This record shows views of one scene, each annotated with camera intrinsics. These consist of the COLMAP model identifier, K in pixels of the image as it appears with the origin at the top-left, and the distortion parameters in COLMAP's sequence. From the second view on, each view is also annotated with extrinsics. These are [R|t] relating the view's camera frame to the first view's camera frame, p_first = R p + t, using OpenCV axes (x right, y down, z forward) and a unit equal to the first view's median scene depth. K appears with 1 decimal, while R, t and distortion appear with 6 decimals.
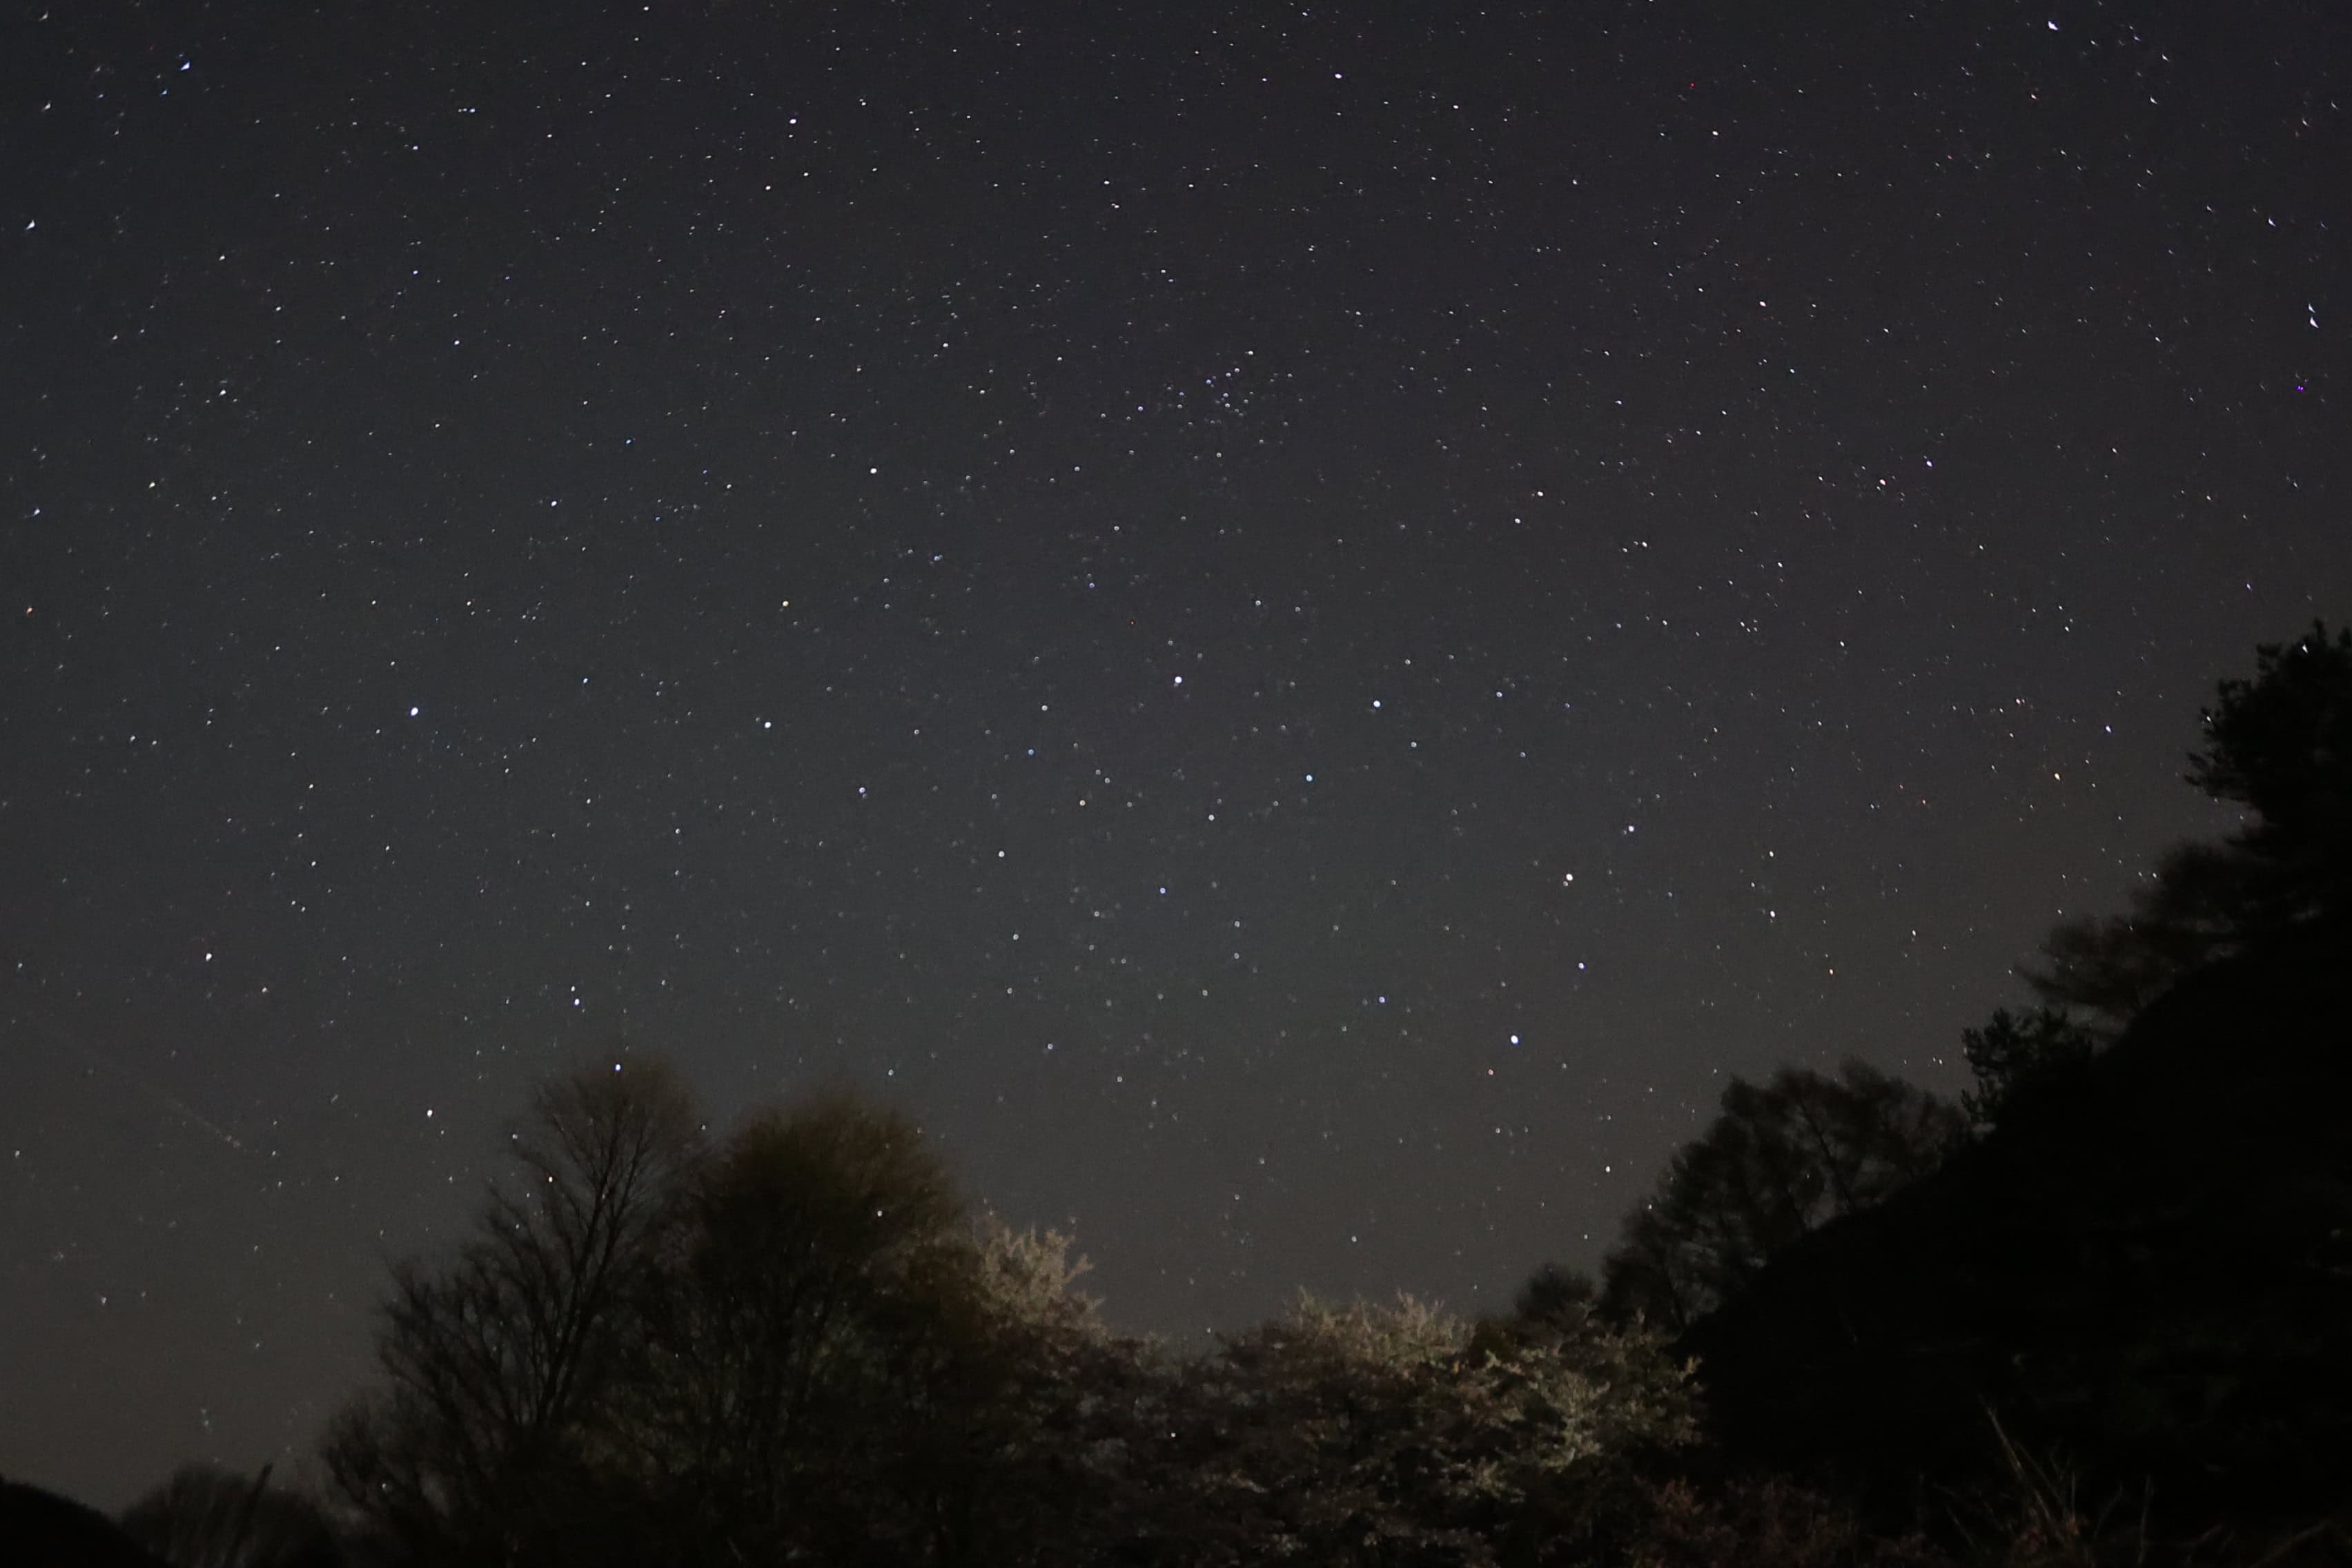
lens RADIAL K [[1134.2, 0, 1163.4], [0, 1134.2, 764.6], [0, 0, 1]] dist [-0.011249, 0.001356]
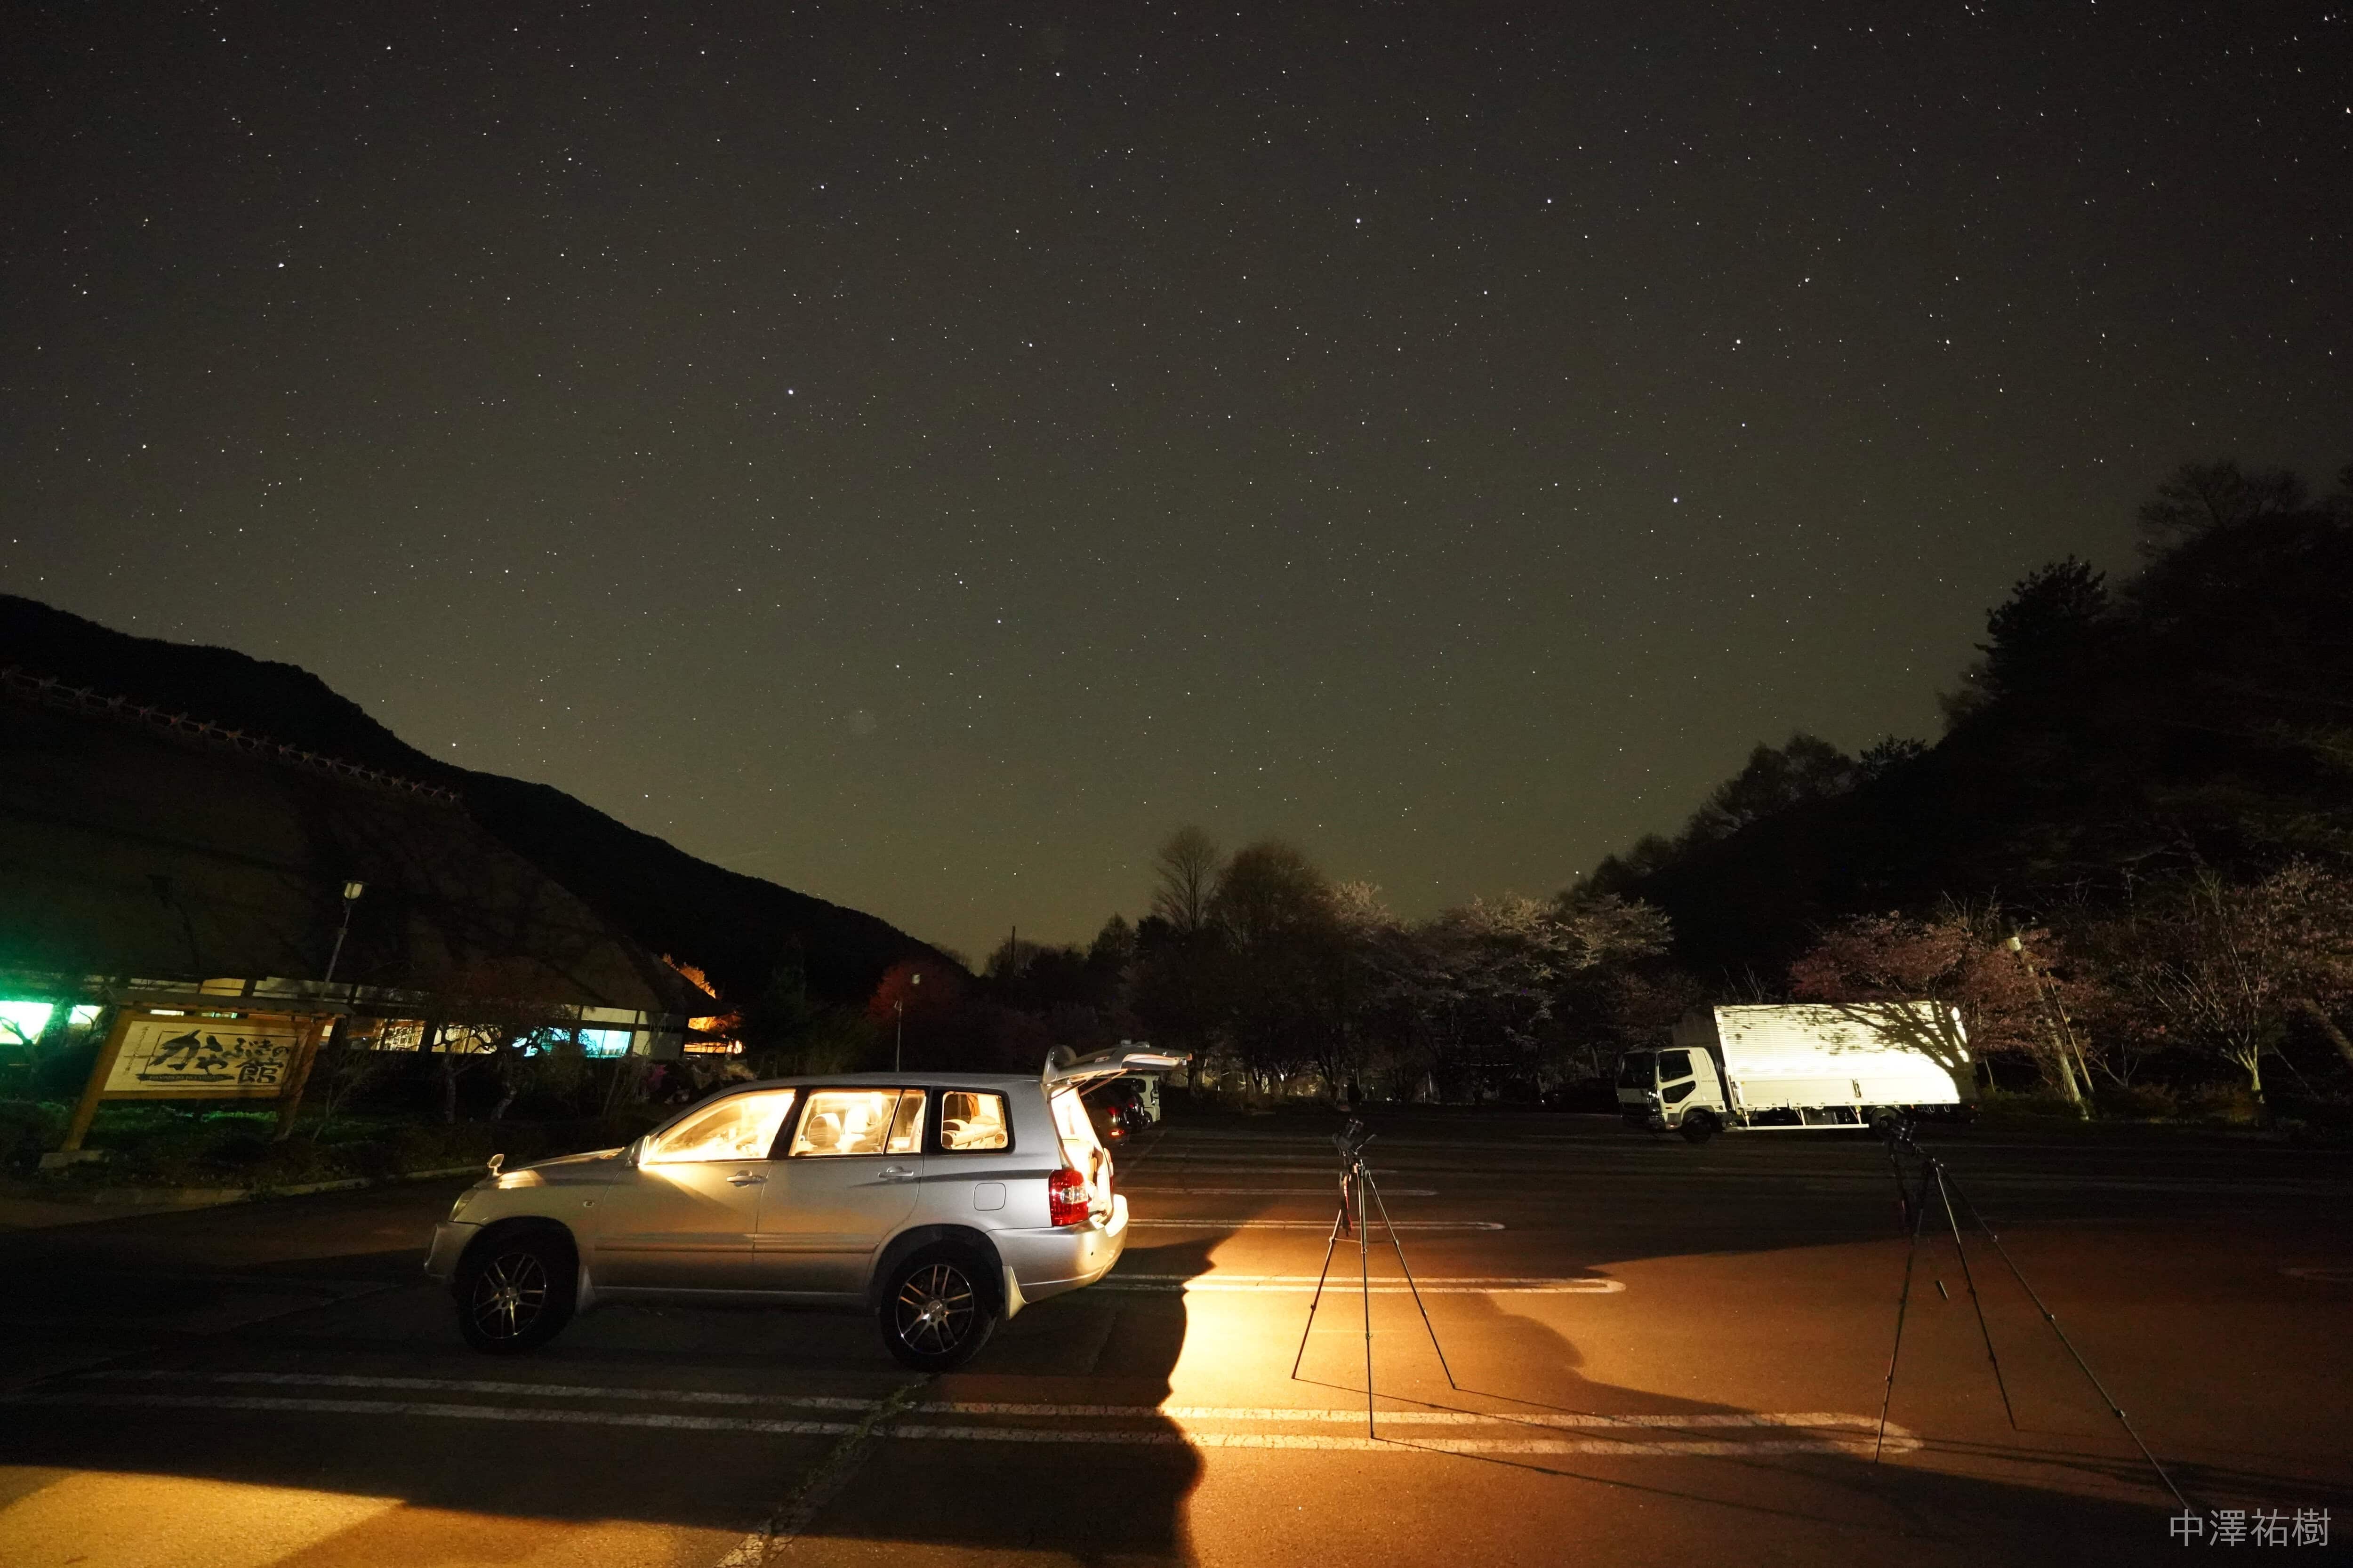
lens RADIAL K [[847.7, 0, 1176.5], [0, 847.7, 767.9], [0, 0, 1]] dist [-0.022062, 0.001311]
pose [[0.952319, -0.061909, -0.298758, 0.082237], [0.178606, 0.907002, 0.381375, -0.586318], [0.247363, -0.416551, 0.874812, -0.597197]]
